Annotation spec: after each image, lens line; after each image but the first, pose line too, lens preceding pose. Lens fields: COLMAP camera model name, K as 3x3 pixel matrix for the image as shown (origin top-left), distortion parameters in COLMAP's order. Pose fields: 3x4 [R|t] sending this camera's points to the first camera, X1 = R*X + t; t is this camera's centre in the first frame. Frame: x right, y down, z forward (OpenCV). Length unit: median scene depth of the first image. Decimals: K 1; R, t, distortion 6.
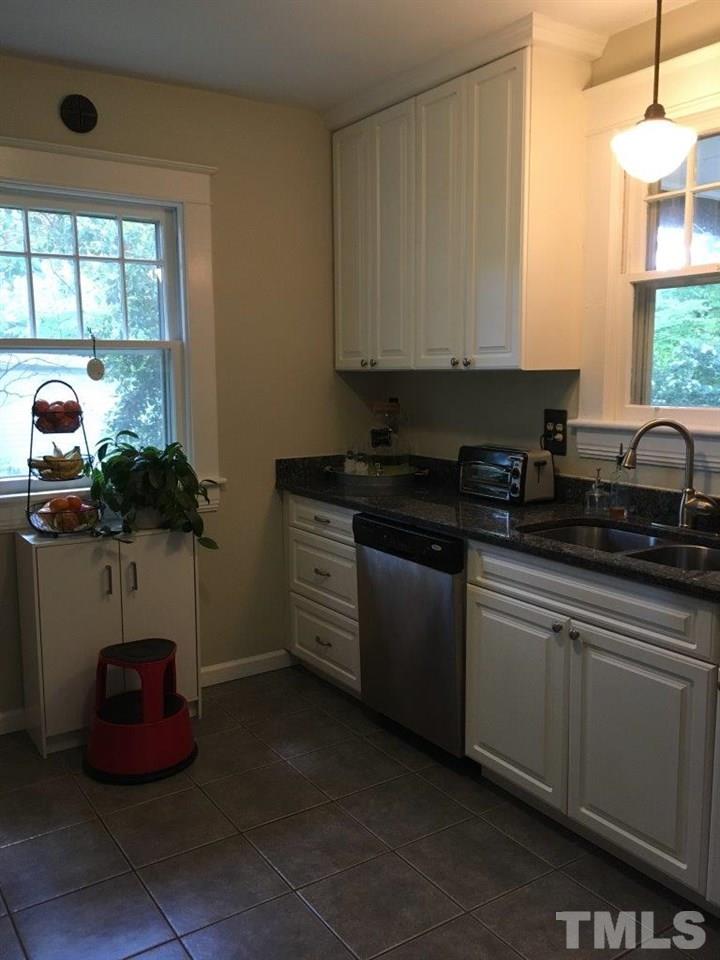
lens RADIAL K [[809.9, 0, 360.0], [0, 809.9, 480.0], [0, 0, 1]] dist [0.012913, -0.003571]
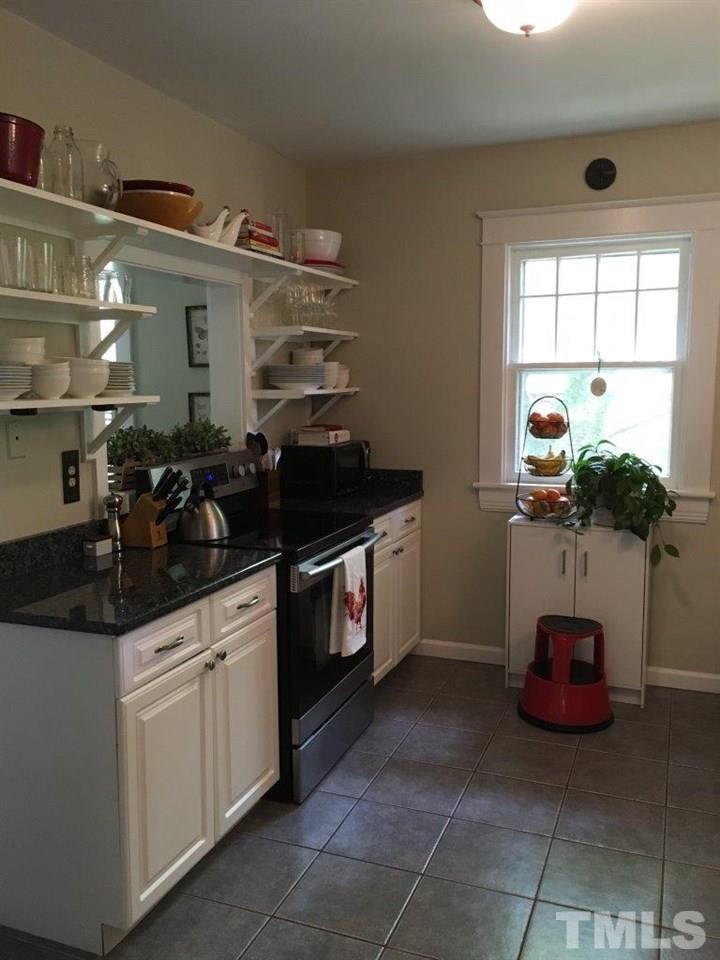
lens RADIAL K [[809.9, 0, 360.0], [0, 809.9, 480.0], [0, 0, 1]] dist [0.012913, -0.003571]
pose [[0.562402, 0.098387, -0.820990, 0.493964], [-0.104733, 0.993375, 0.047301, -0.023230], [0.820205, 0.059383, 0.568980, 0.056255]]
